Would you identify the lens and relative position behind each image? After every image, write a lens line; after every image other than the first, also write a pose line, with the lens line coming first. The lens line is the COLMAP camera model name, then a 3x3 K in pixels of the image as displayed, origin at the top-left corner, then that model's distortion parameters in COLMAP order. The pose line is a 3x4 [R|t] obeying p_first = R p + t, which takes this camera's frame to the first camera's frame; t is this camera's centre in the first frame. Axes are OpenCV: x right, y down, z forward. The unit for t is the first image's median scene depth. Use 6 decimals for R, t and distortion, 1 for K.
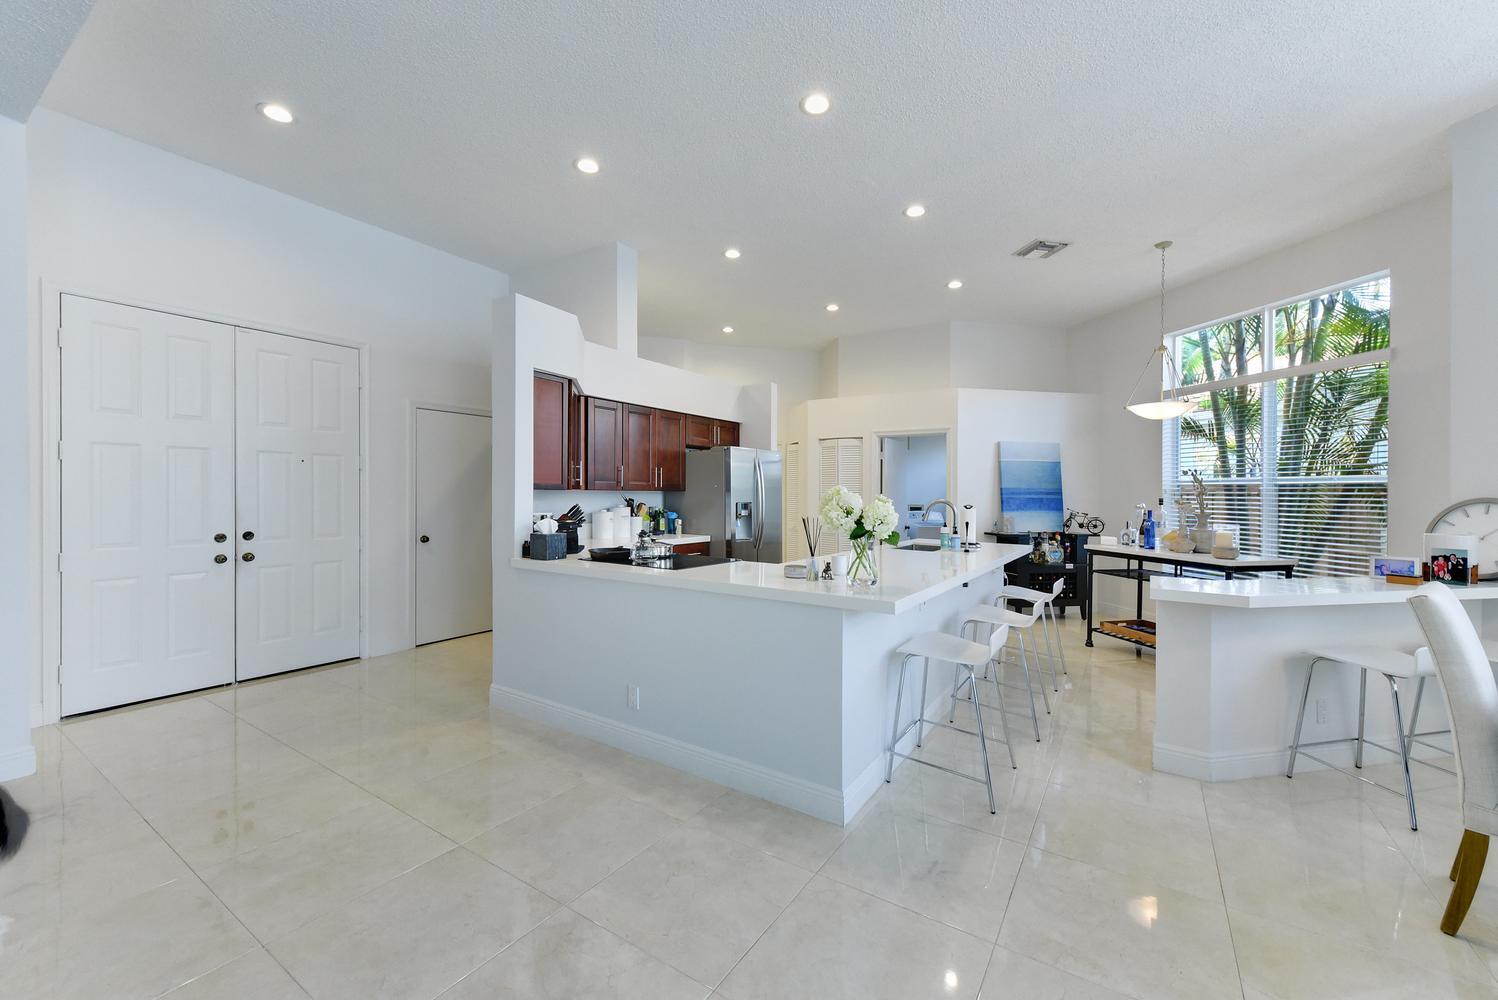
lens RADIAL K [[601.9, 0, 746.6], [0, 601.9, 487.7], [0, 0, 1]] dist [0.001638, -0.000028]
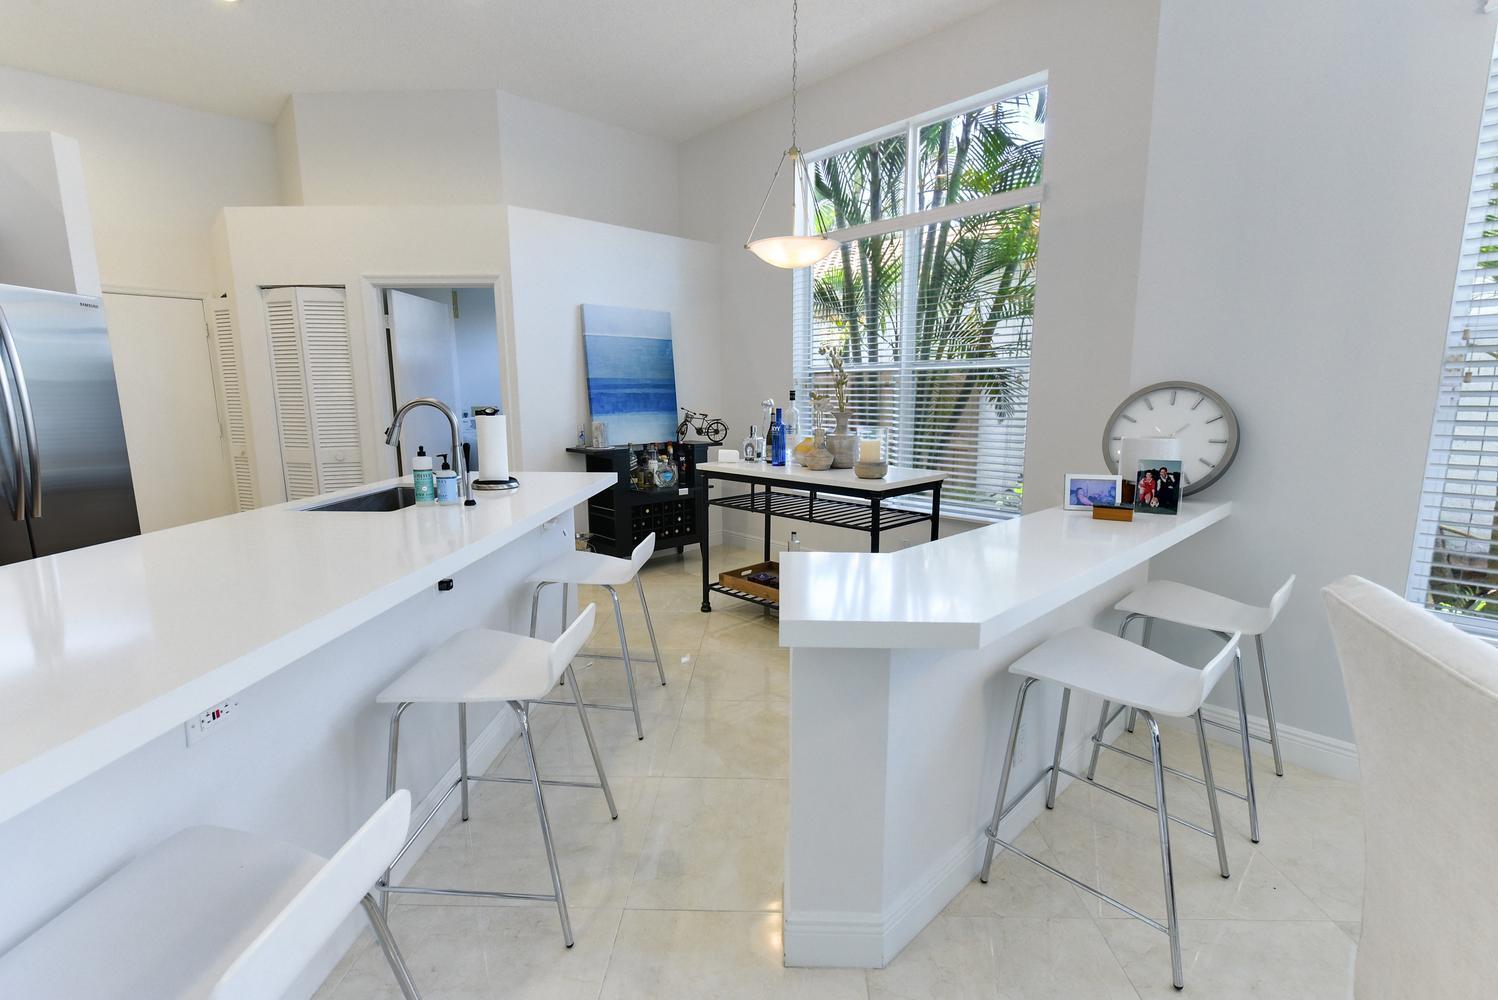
lens RADIAL K [[674.7, 0, 763.6], [0, 674.7, 496.3], [0, 0, 1]] dist [0.003212, 0.000309]
pose [[0.843929, -0.094791, 0.528013, 0.228743], [0.007767, 0.986321, 0.164654, 0.009251], [-0.536398, -0.134856, 0.833121, 0.339858]]
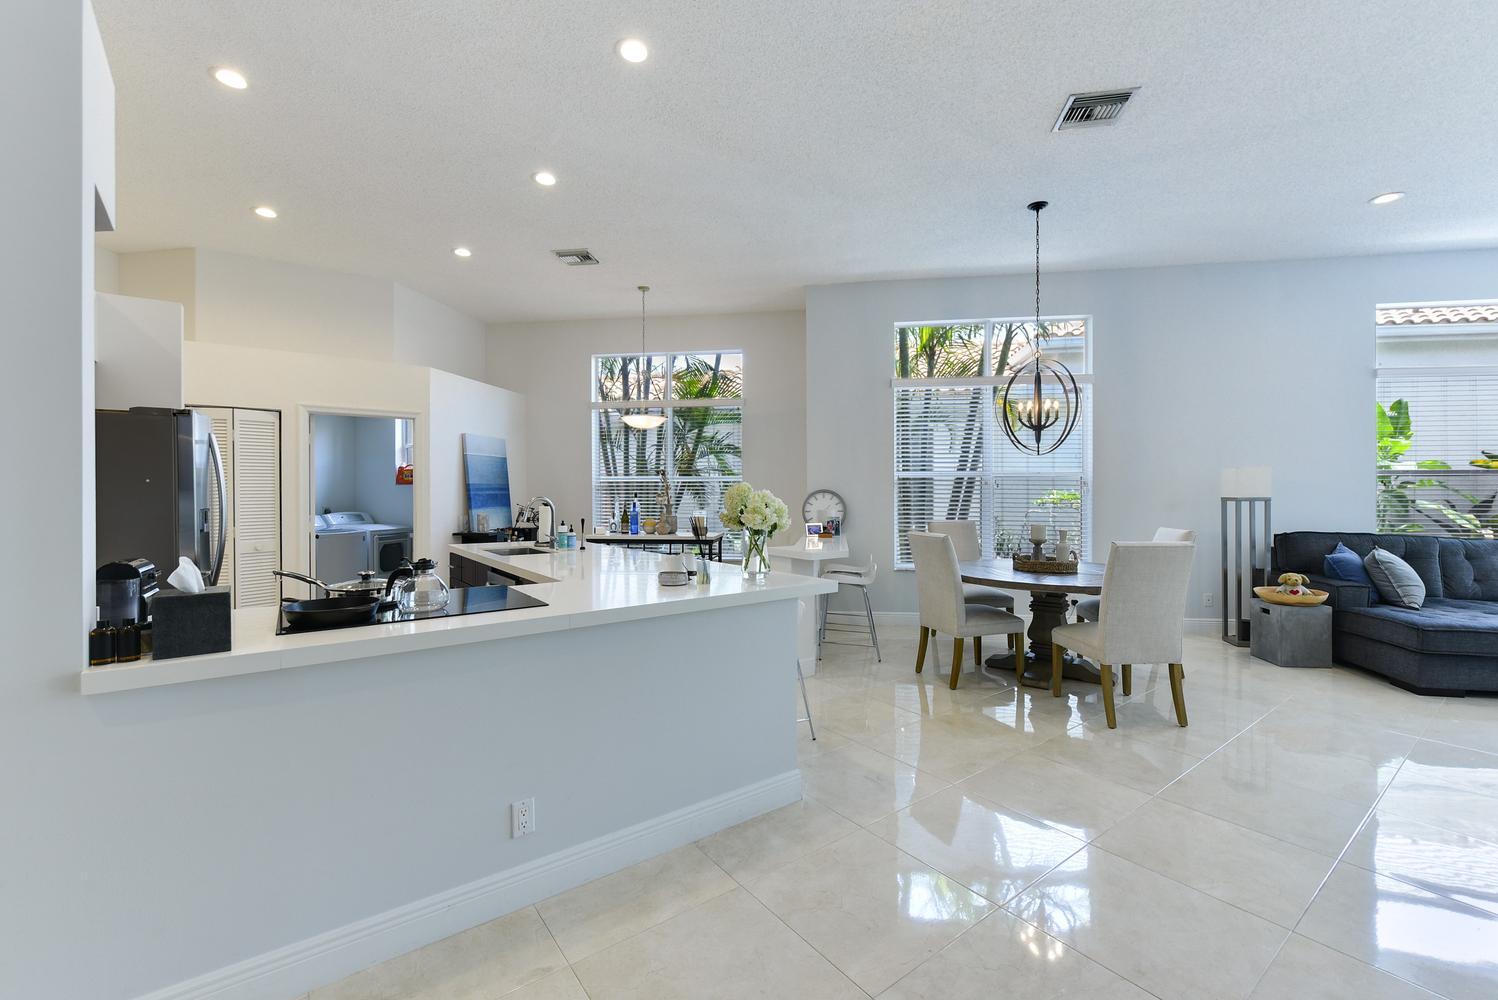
lens RADIAL K [[633.5, 0, 750.7], [0, 633.5, 490.1], [0, 0, 1]] dist [0.000090, 0.000034]
pose [[0.325284, -0.009090, 0.945573, -0.433071], [-0.001480, 0.999948, 0.010122, -0.000607], [-0.945615, -0.004692, 0.325254, 0.331501]]
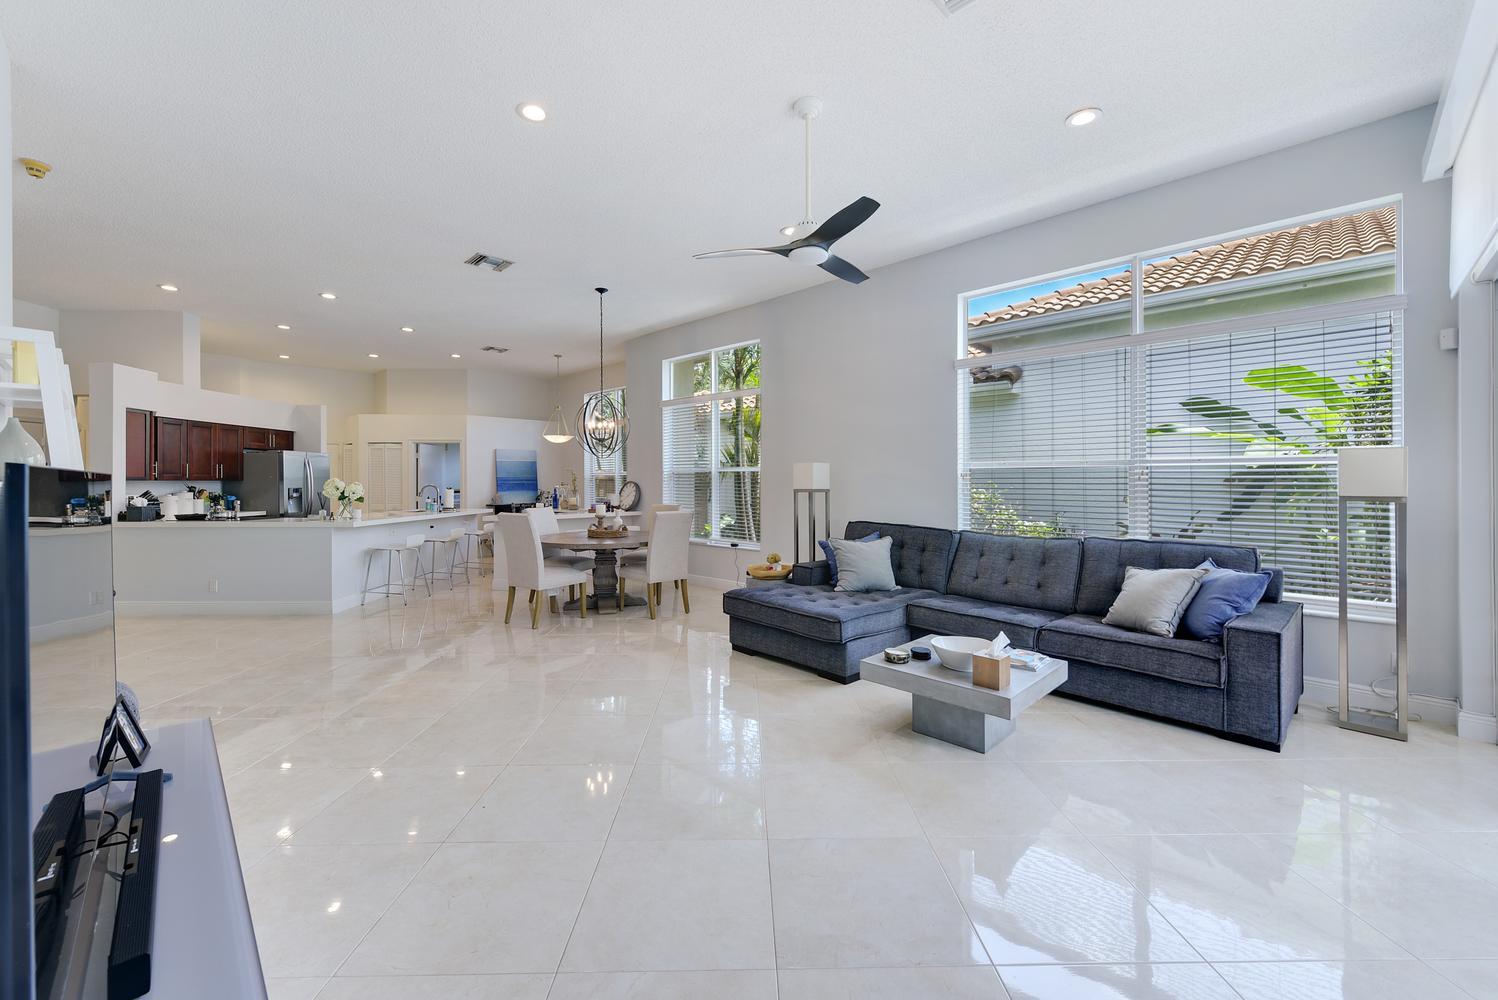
lens RADIAL K [[612.0, 0, 772.1], [0, 612.0, 478.2], [0, 0, 1]] dist [0.001213, 0.000073]
pose [[0.813465, -0.003844, 0.581601, 0.078310], [0.001366, 0.999988, 0.004698, -0.005692], [-0.581612, -0.003027, 0.813461, -0.972416]]
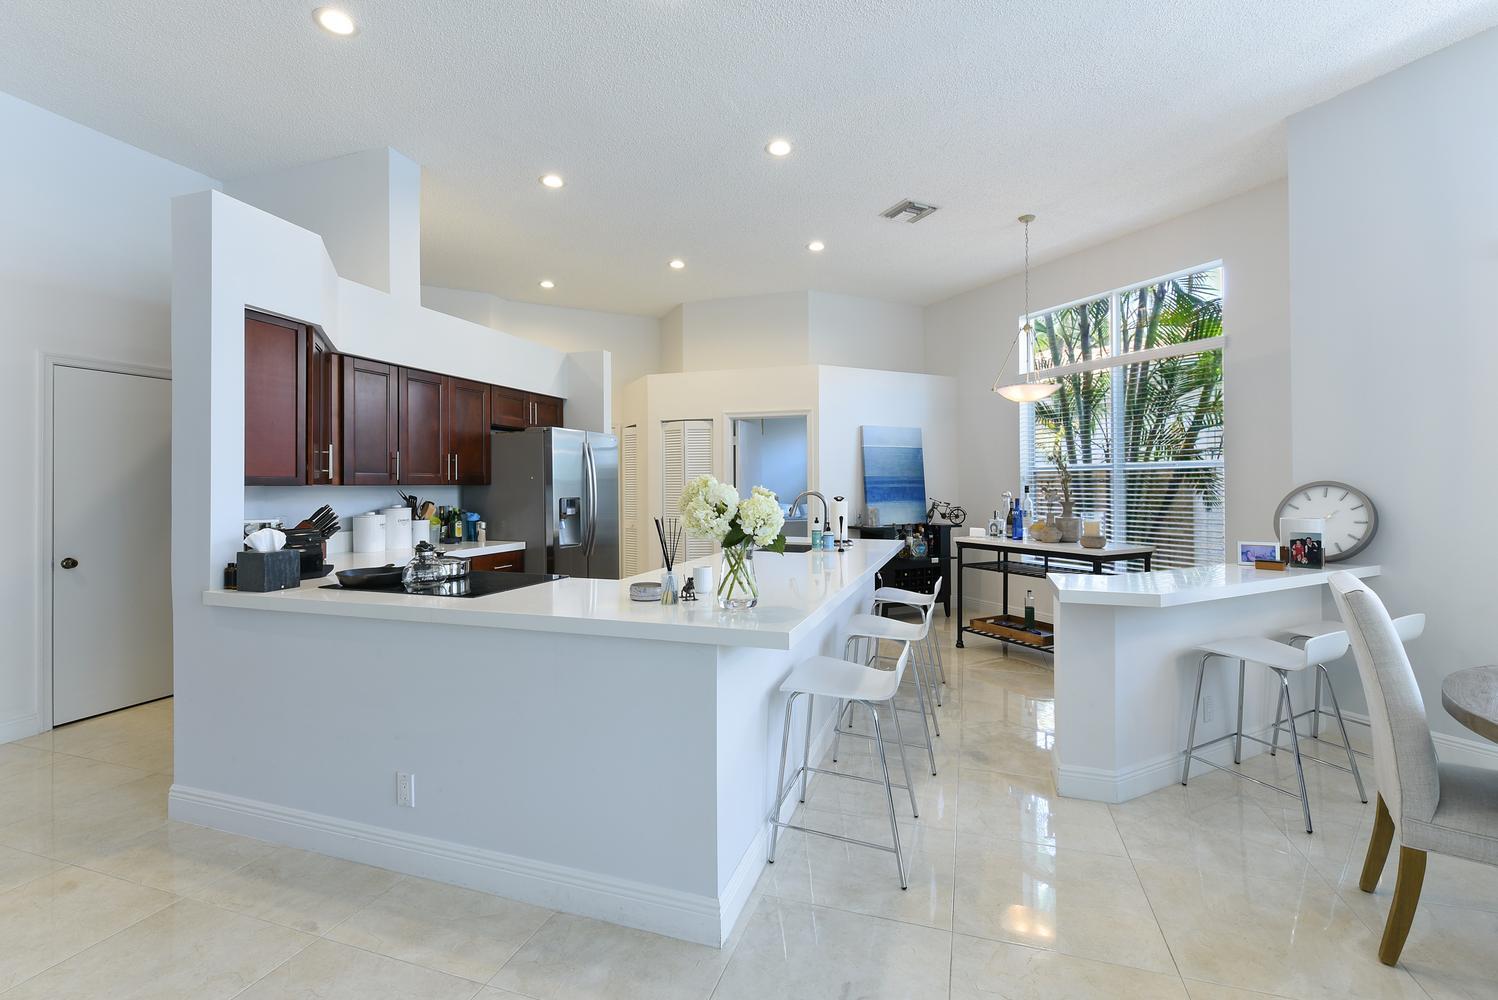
lens RADIAL K [[663.9, 0, 752.3], [0, 663.9, 470.4], [0, 0, 1]] dist [0.001977, -0.000028]
pose [[0.964470, -0.007862, 0.264075, -0.003531], [0.011227, 0.999874, -0.011235, 0.000565], [-0.263953, 0.013801, 0.964437, 0.099160]]
